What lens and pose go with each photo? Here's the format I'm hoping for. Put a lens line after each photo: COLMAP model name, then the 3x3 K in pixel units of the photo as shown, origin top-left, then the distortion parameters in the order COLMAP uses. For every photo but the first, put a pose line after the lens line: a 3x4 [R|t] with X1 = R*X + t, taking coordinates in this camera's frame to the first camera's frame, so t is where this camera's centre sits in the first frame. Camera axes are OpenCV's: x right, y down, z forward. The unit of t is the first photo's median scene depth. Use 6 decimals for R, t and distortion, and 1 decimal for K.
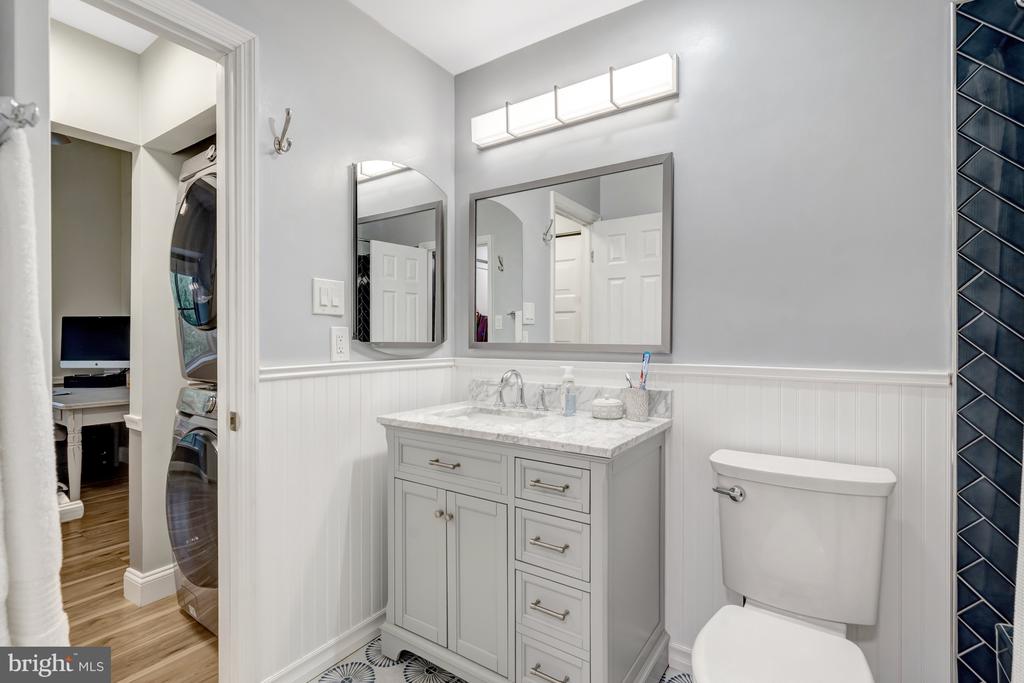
lens RADIAL K [[473.2, 0, 505.4], [0, 473.2, 344.2], [0, 0, 1]] dist [-0.008355, 0.001043]
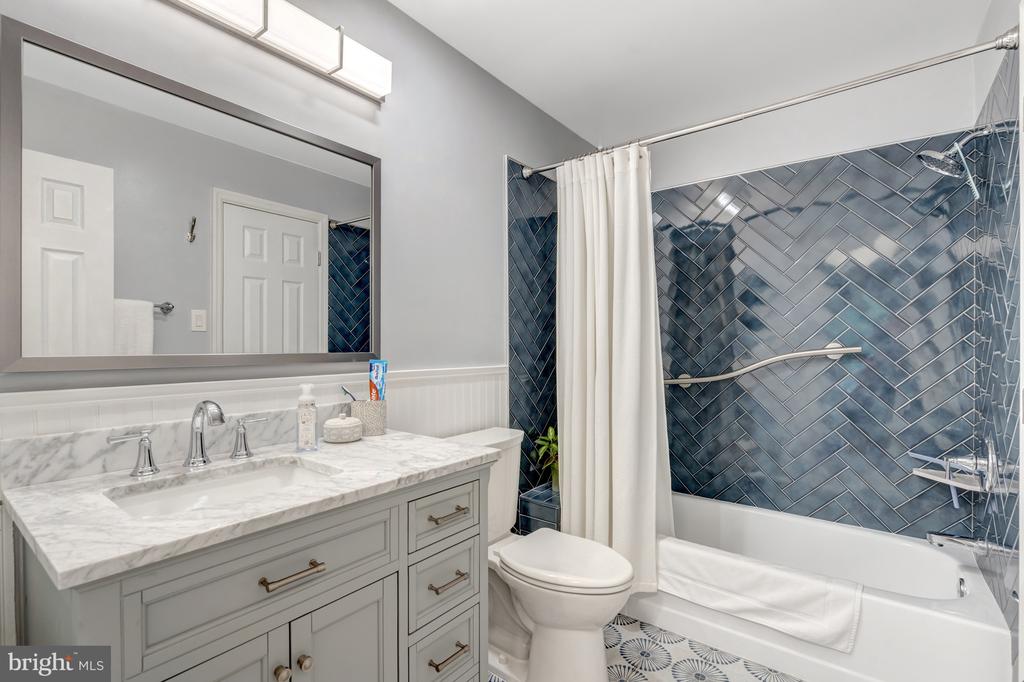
lens RADIAL K [[473.2, 0, 505.4], [0, 473.2, 343.7], [0, 0, 1]] dist [-0.008355, 0.001043]
pose [[0.071195, 0.004286, 0.997453, -0.508358], [0.013783, 0.999891, -0.005281, -0.007353], [-0.997367, 0.014124, 0.071128, 0.550528]]
